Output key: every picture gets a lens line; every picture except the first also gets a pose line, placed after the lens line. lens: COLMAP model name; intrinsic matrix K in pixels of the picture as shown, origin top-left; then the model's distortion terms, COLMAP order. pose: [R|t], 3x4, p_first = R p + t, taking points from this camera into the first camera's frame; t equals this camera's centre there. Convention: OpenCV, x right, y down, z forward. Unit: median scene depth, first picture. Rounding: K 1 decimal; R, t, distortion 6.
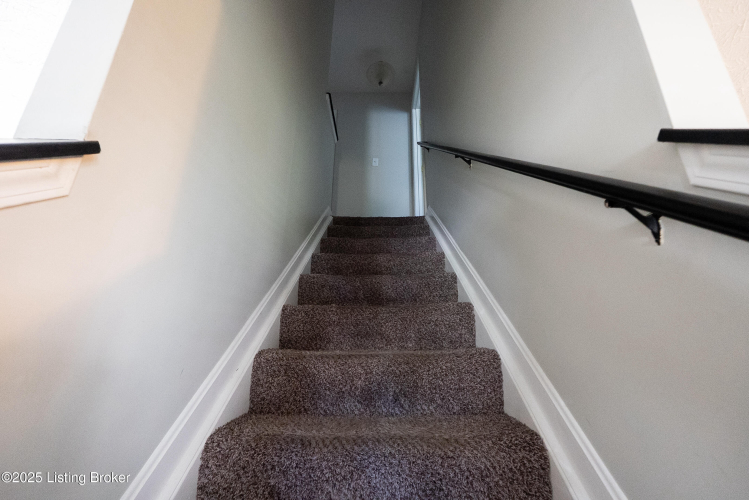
lens RADIAL K [[319.3, 0, 374.1], [0, 319.3, 247.6], [0, 0, 1]] dist [-0.003249, -0.000464]
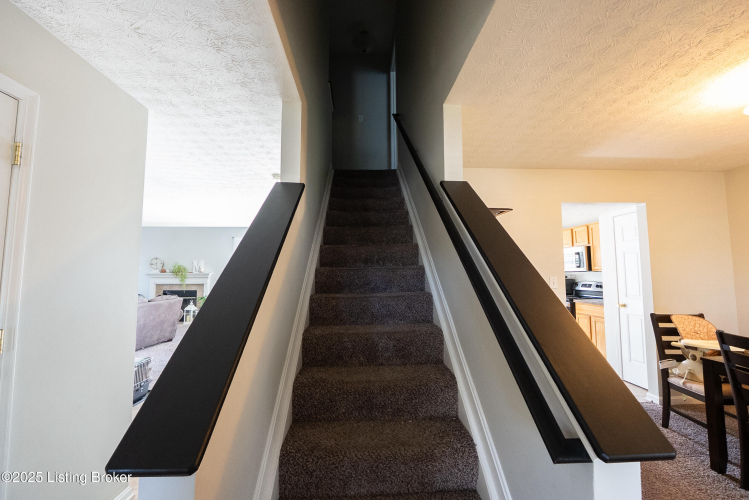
lens RADIAL K [[319.3, 0, 374.1], [0, 319.3, 247.6], [0, 0, 1]] dist [-0.003249, -0.000464]
pose [[0.998219, -0.016230, 0.057403, -0.045336], [0.003790, 0.977589, 0.210487, -0.074415], [-0.059533, -0.209894, 0.975910, -0.645435]]
